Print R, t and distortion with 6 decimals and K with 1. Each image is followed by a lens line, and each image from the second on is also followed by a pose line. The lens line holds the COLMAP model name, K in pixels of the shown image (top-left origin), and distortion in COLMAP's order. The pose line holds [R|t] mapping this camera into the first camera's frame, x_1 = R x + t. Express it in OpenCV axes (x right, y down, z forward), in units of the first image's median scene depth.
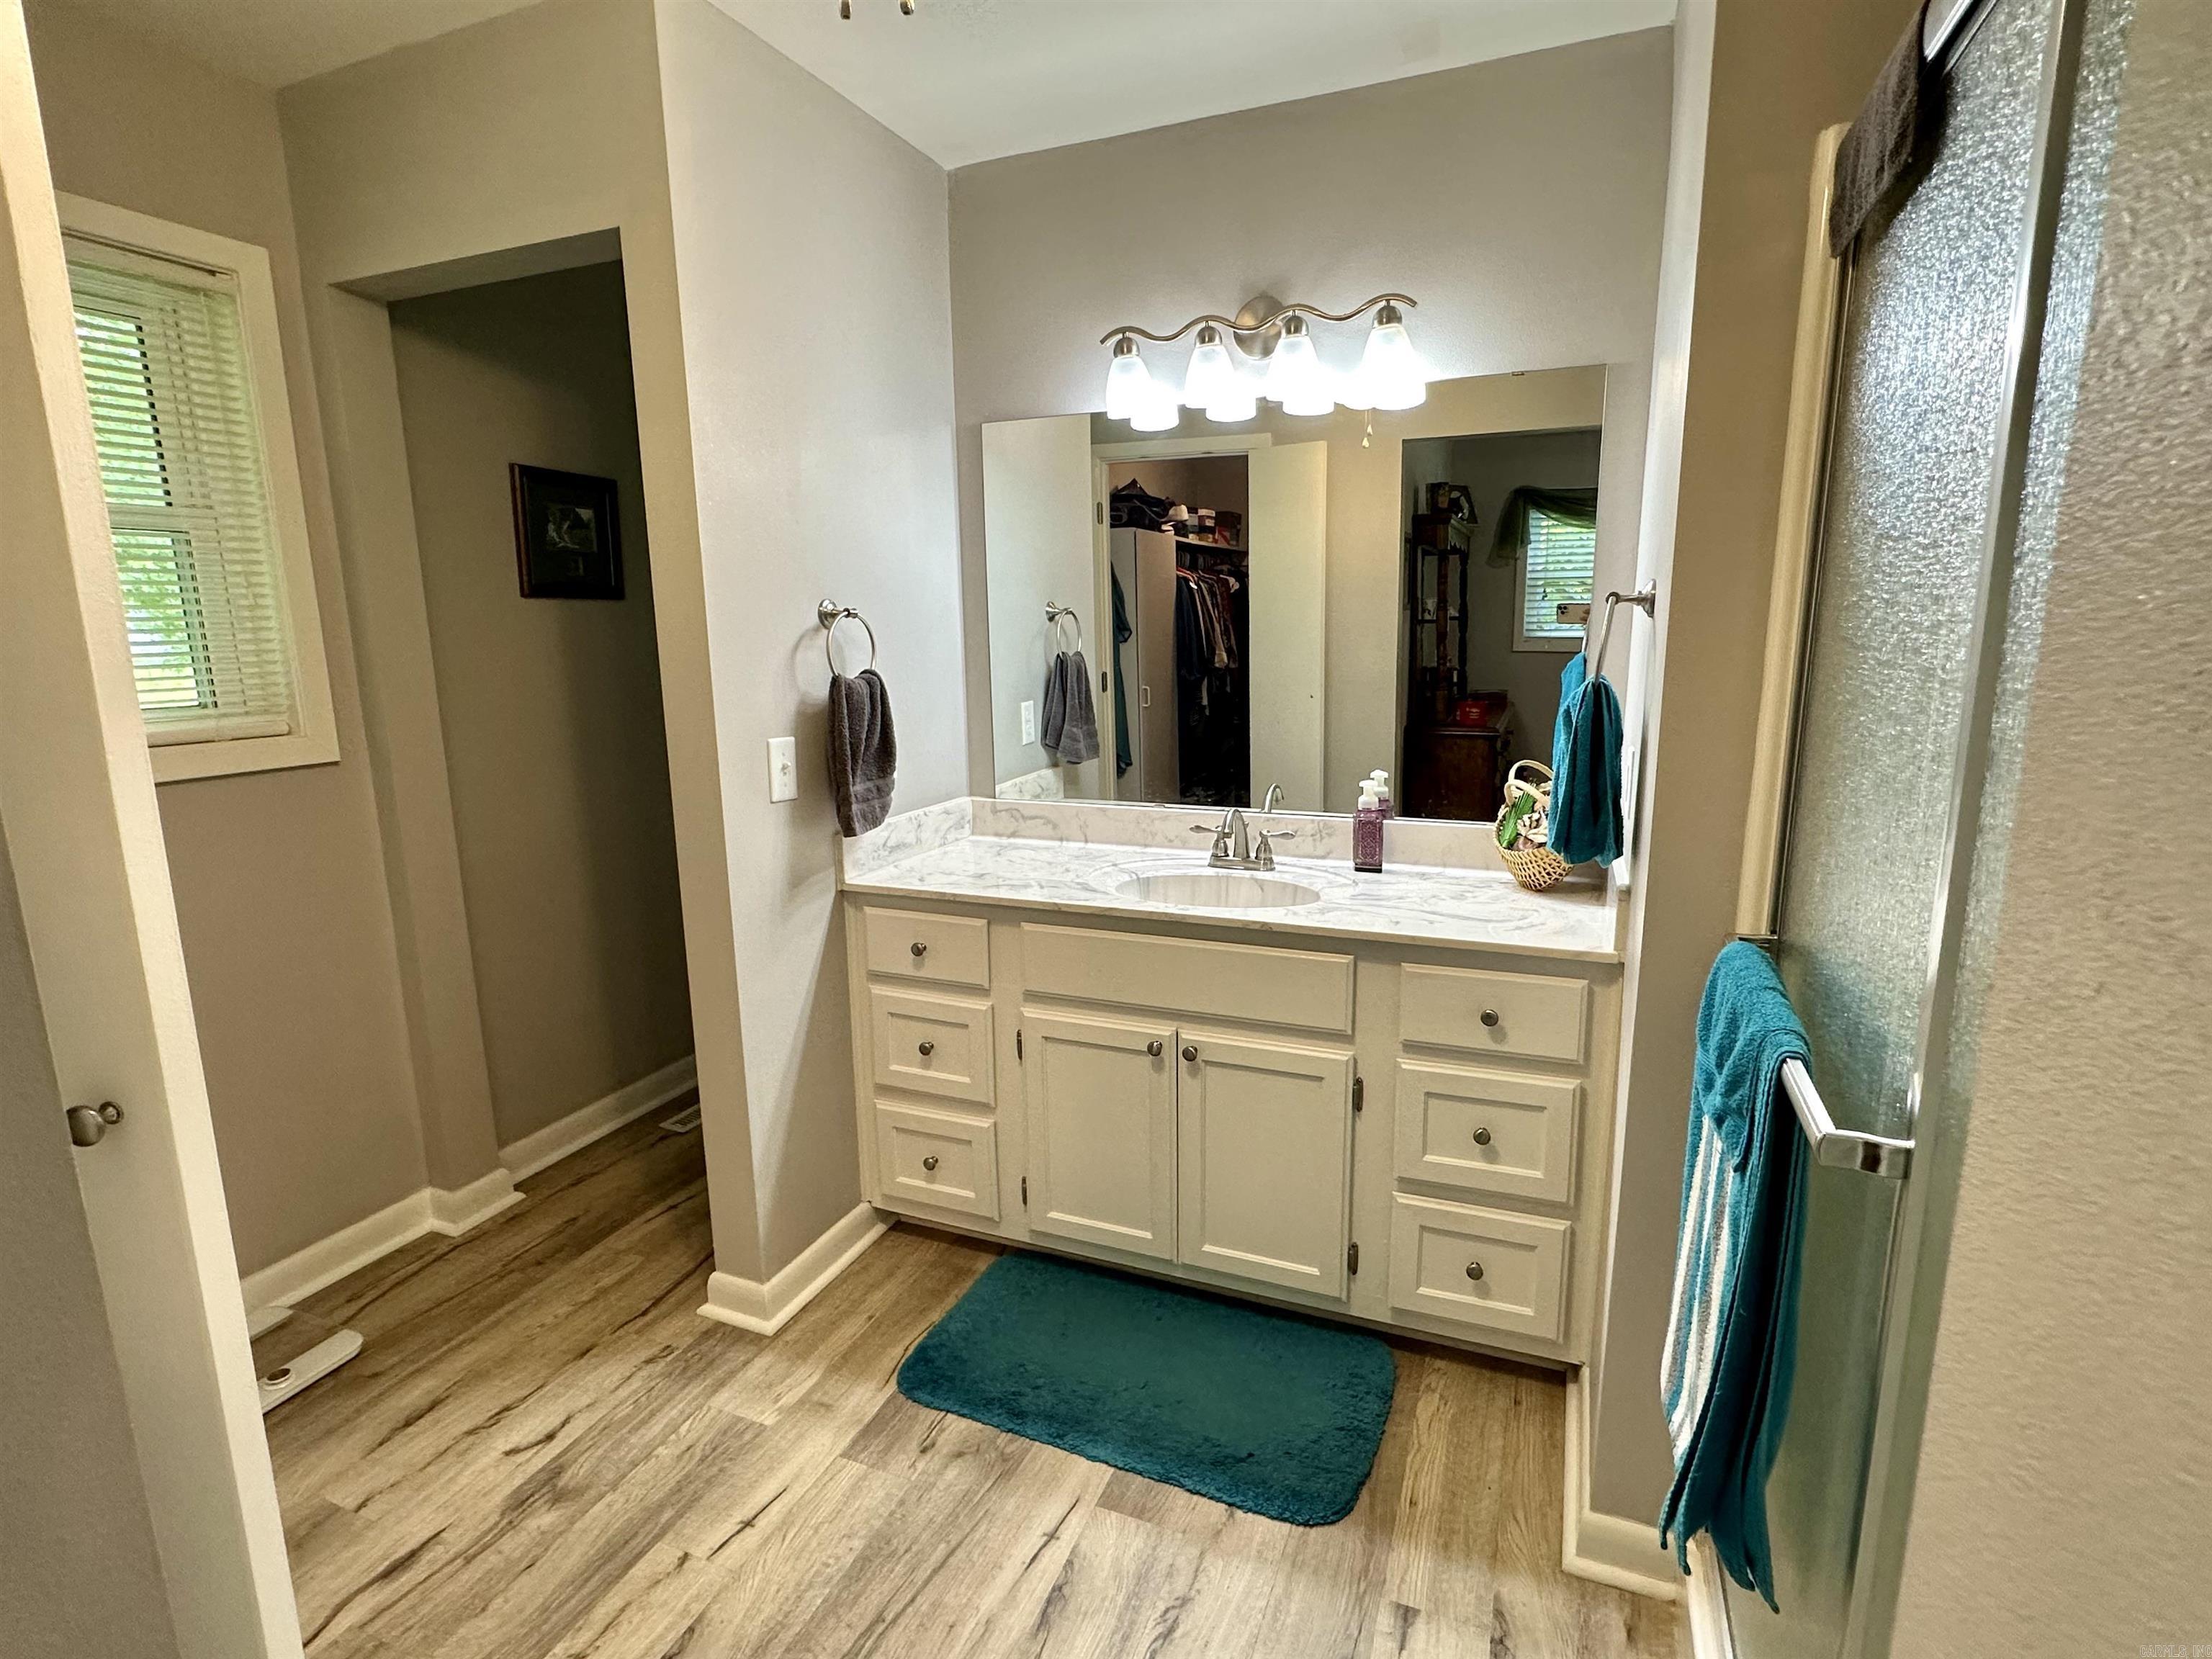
lens RADIAL K [[1114.6, 0, 1064.9], [0, 1114.6, 824.4], [0, 0, 1]] dist [-0.003472, -0.000189]
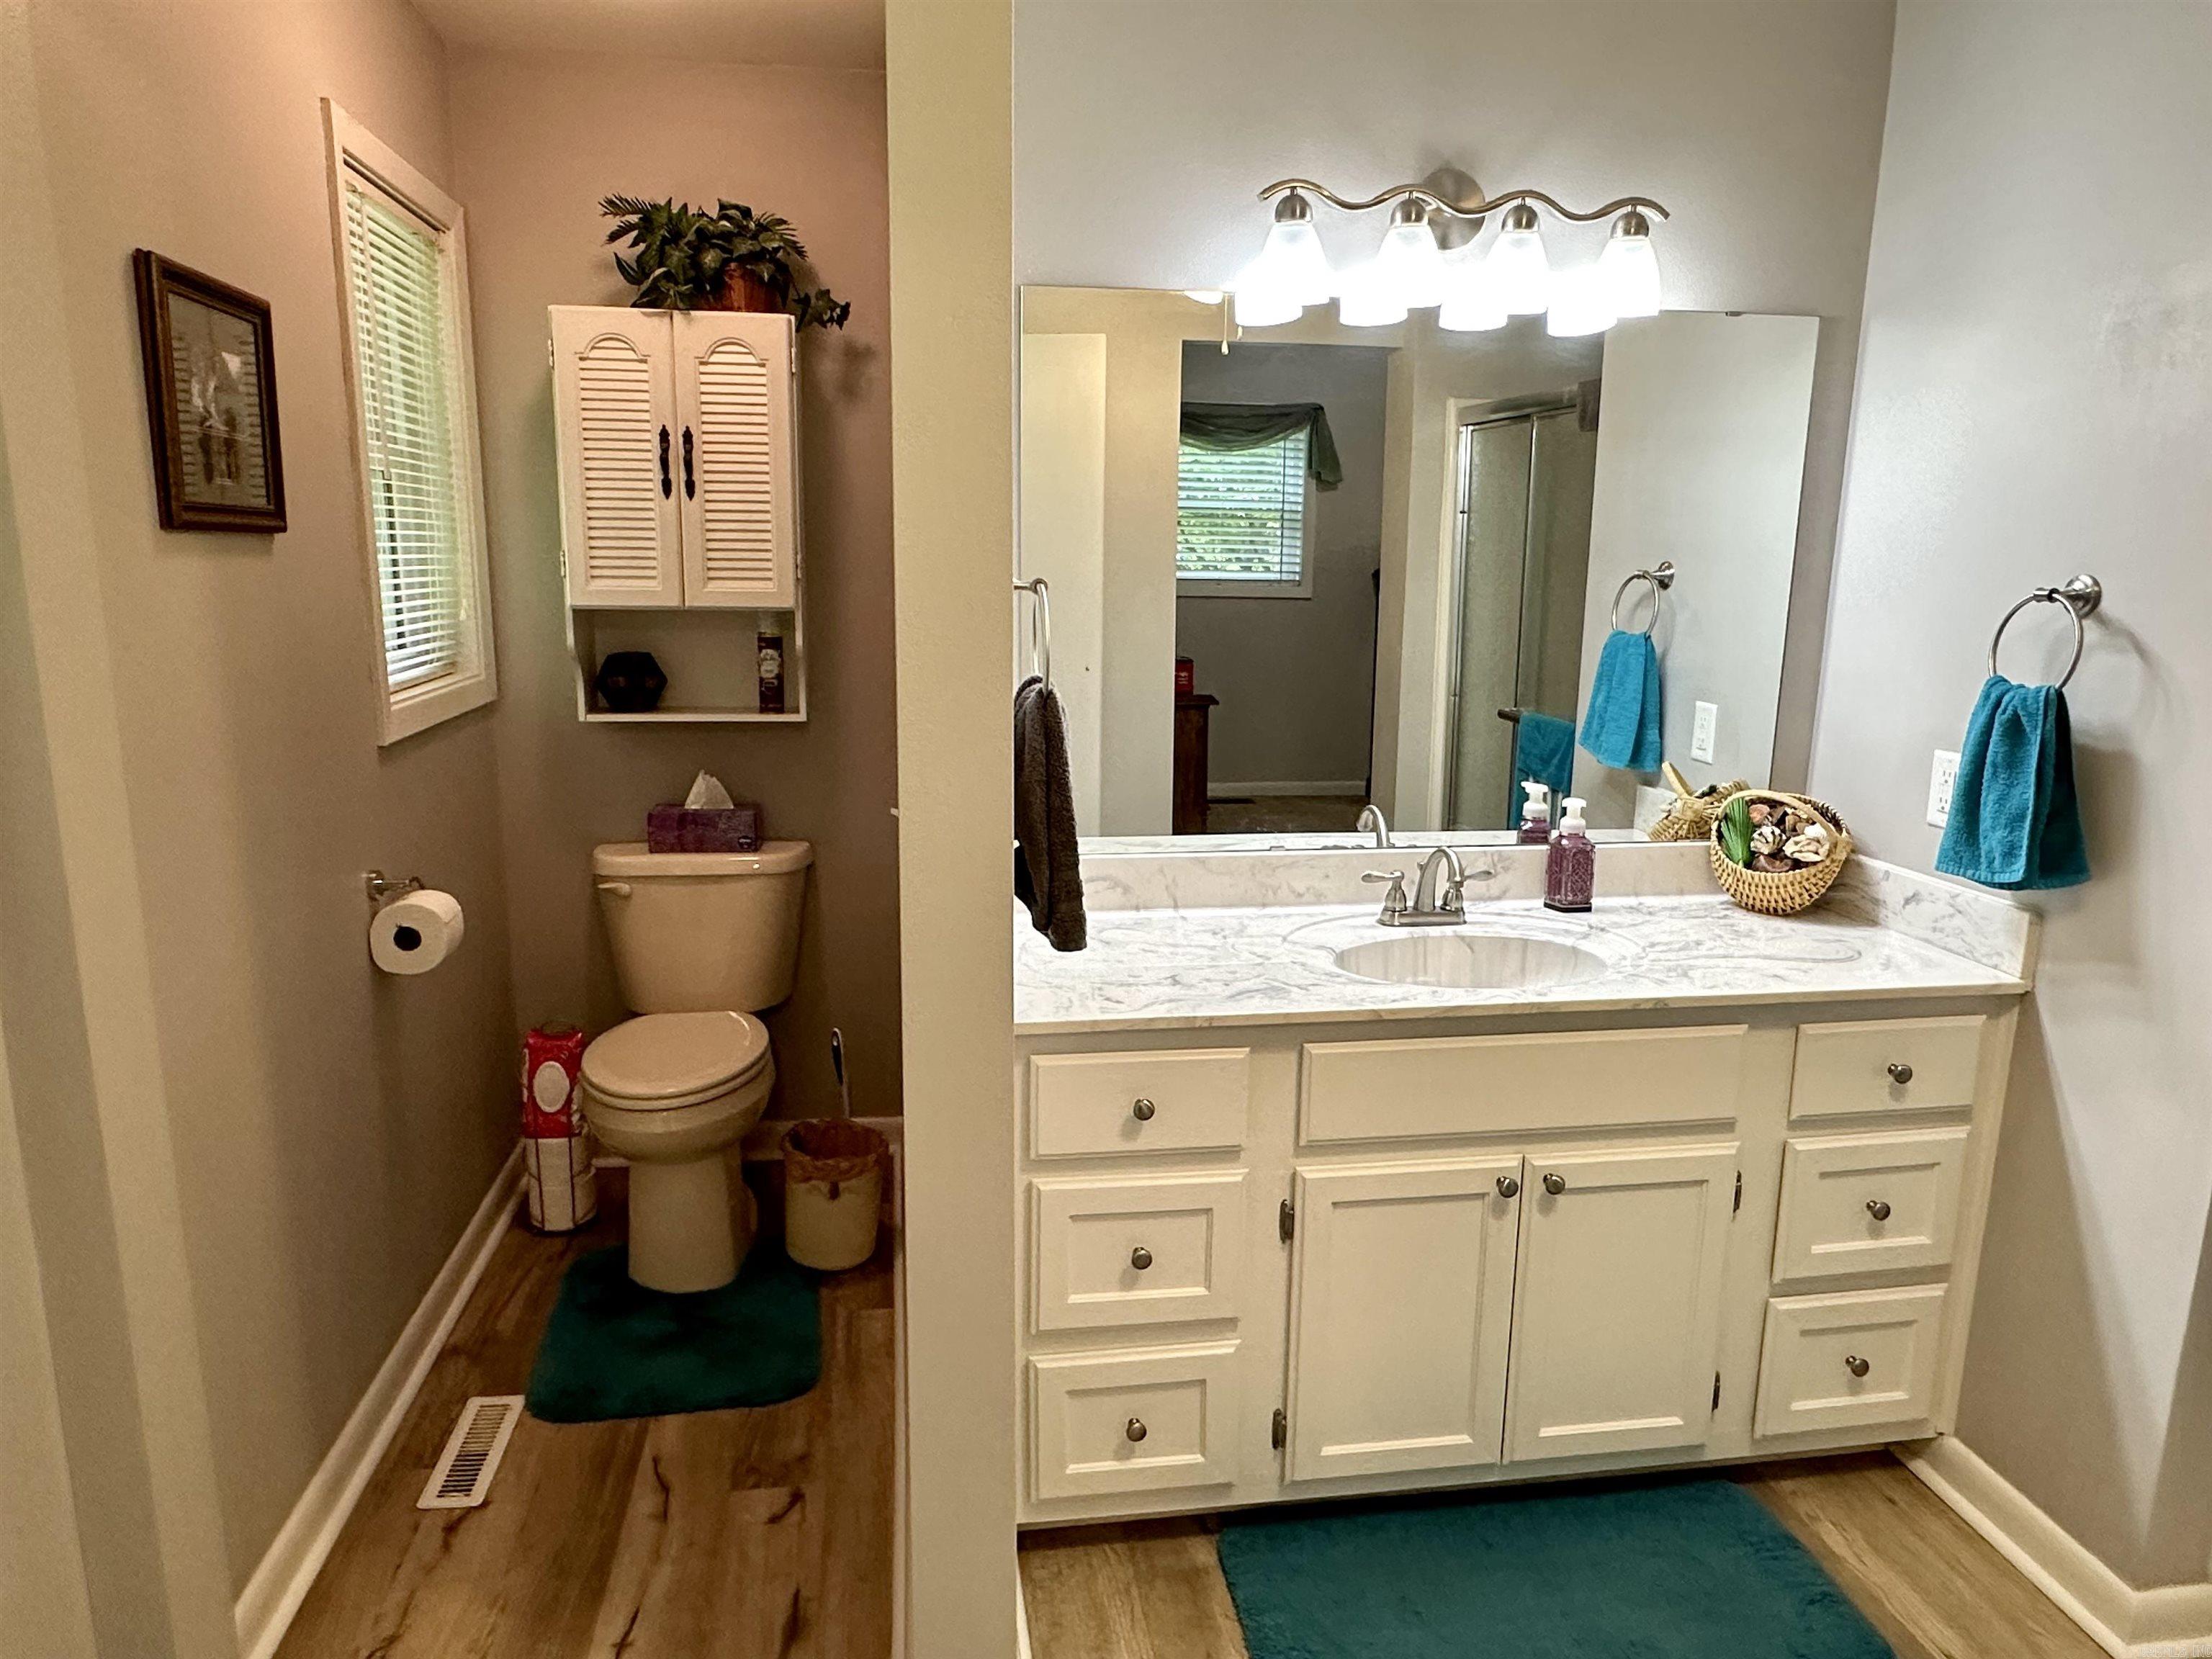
lens RADIAL K [[1435.5, 0, 1064.1], [0, 1435.5, 827.1], [0, 0, 1]] dist [-0.004006, -0.000745]
pose [[0.846215, -0.078113, 0.527084, -0.622604], [0.072501, 0.996876, 0.031337, -0.083194], [-0.527886, 0.011696, 0.849235, 0.334772]]
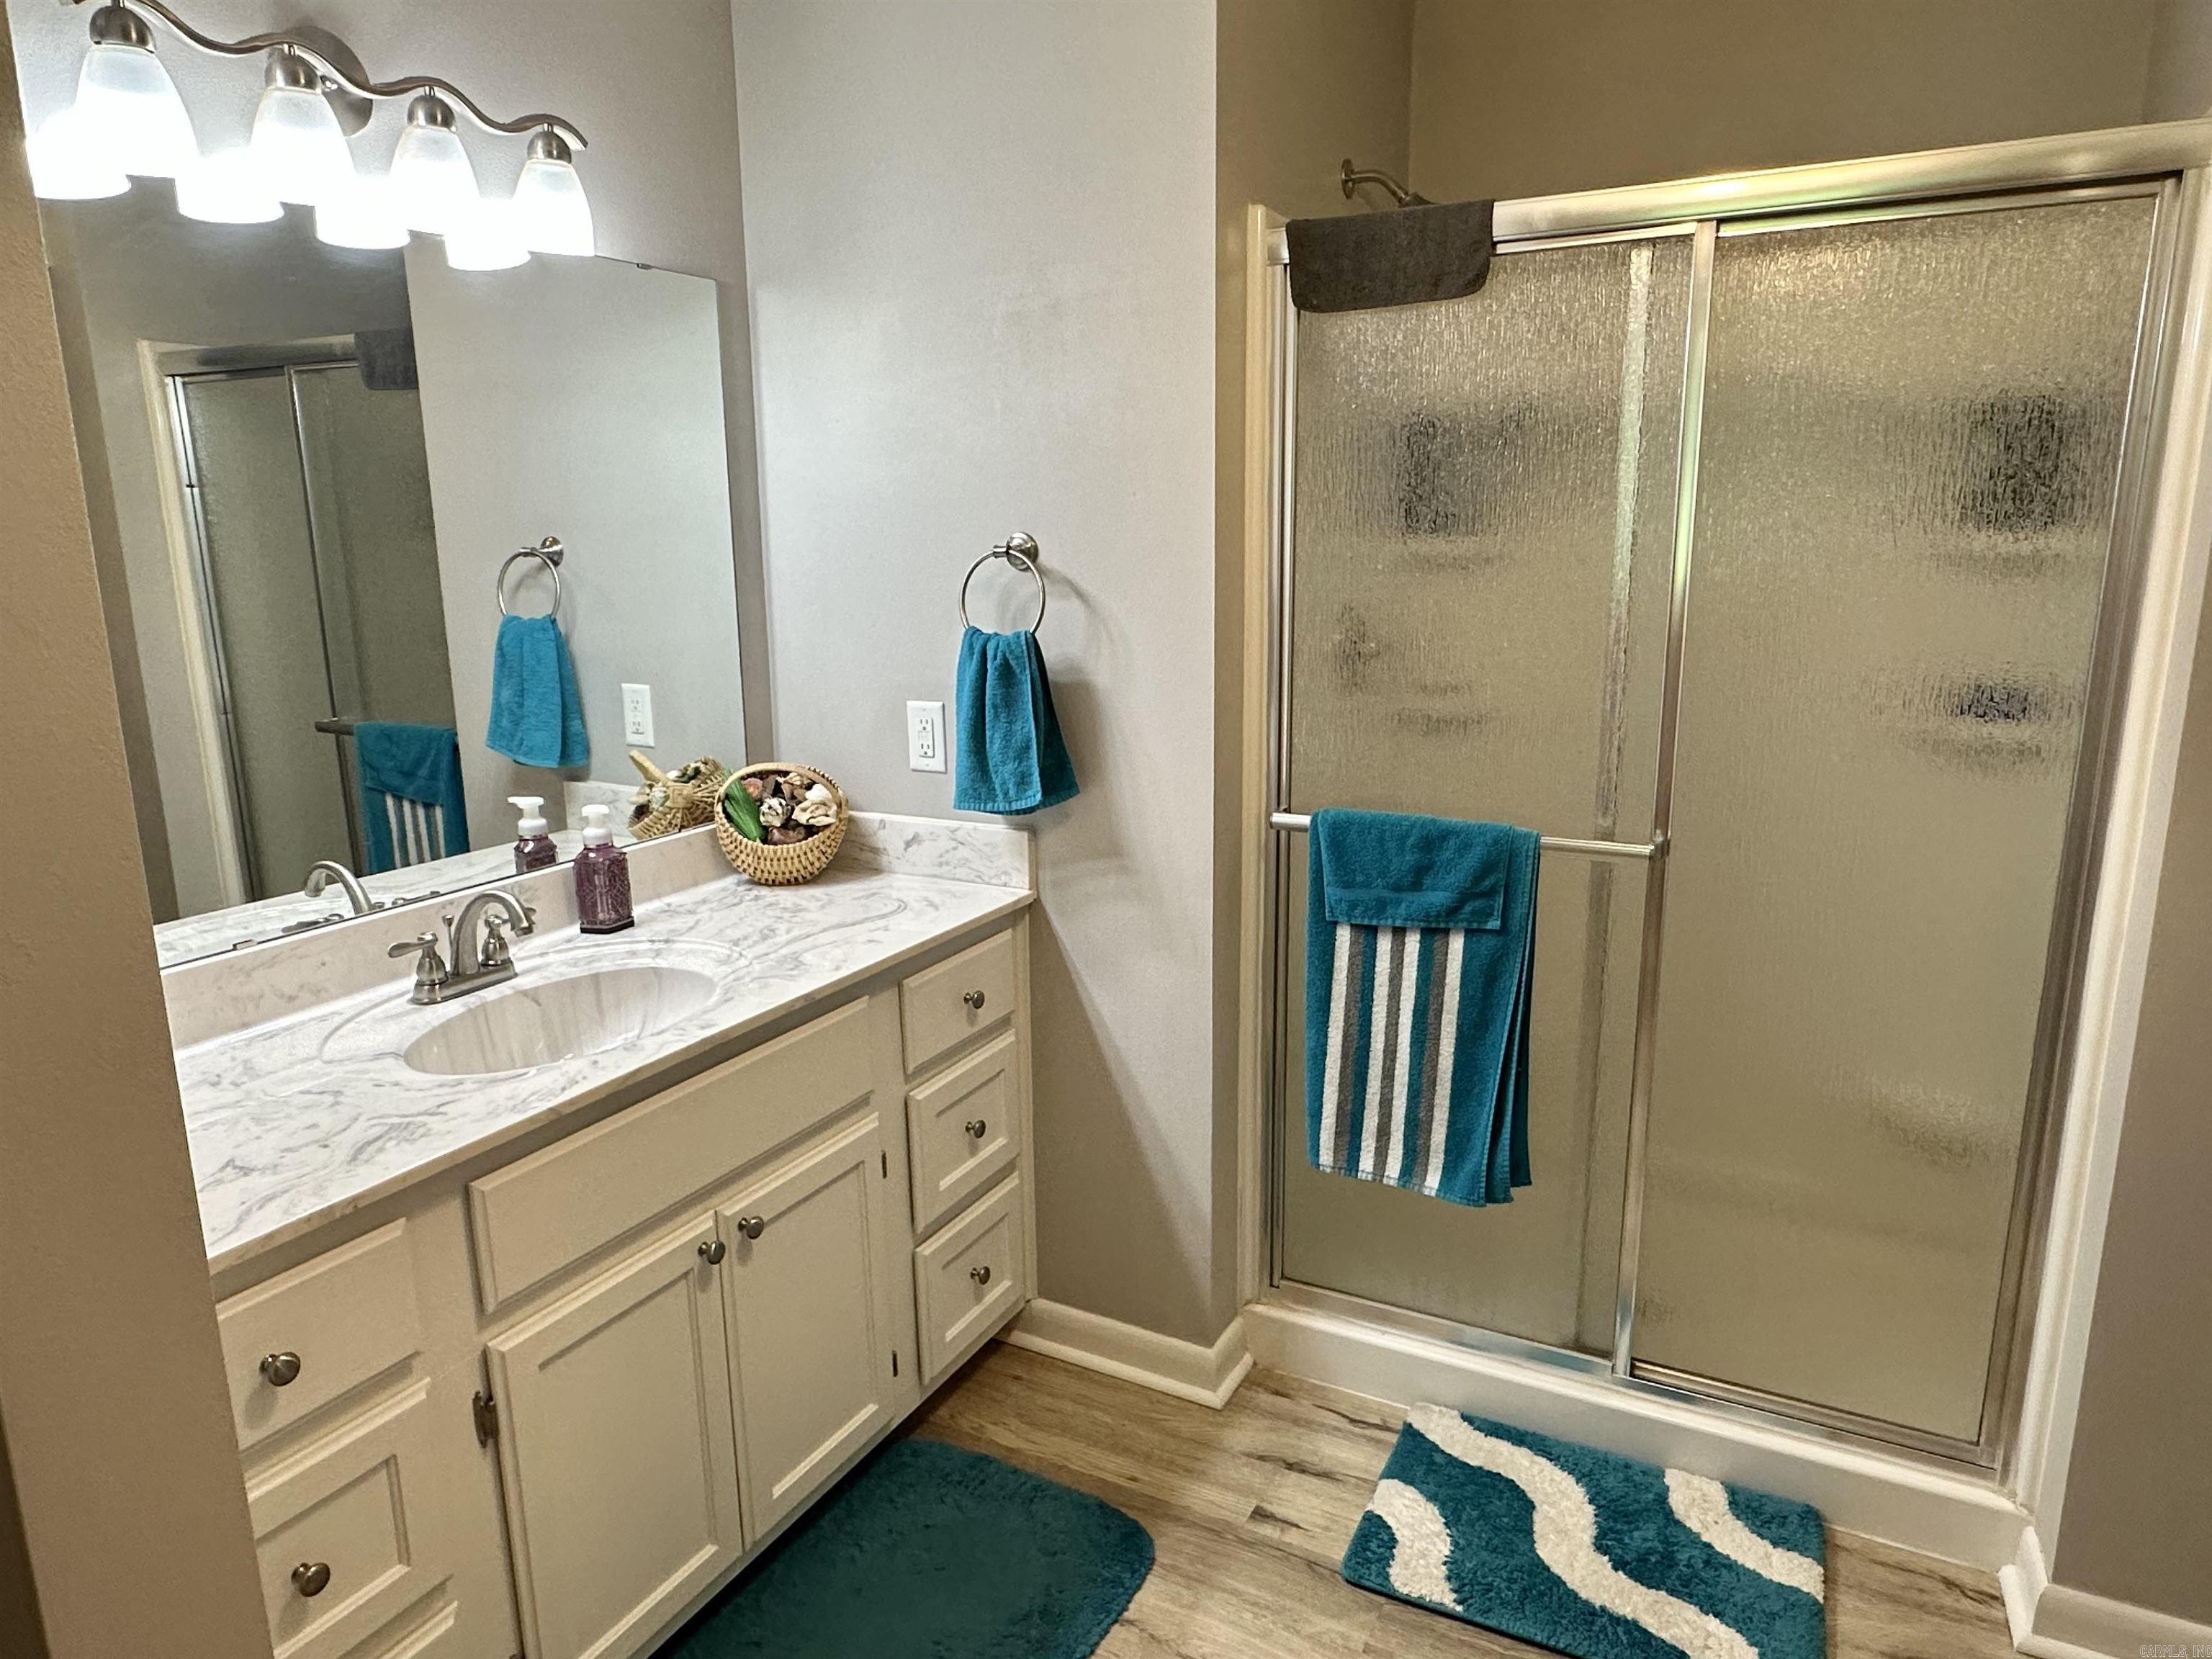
lens RADIAL K [[1435.5, 0, 1128.0], [0, 1435.5, 828.5], [0, 0, 1]] dist [-0.004006, -0.000745]
pose [[0.058526, -0.190735, 0.979895, -0.641012], [0.192908, 0.965238, 0.176361, -0.128073], [-0.979470, 0.178708, 0.093286, 0.622432]]
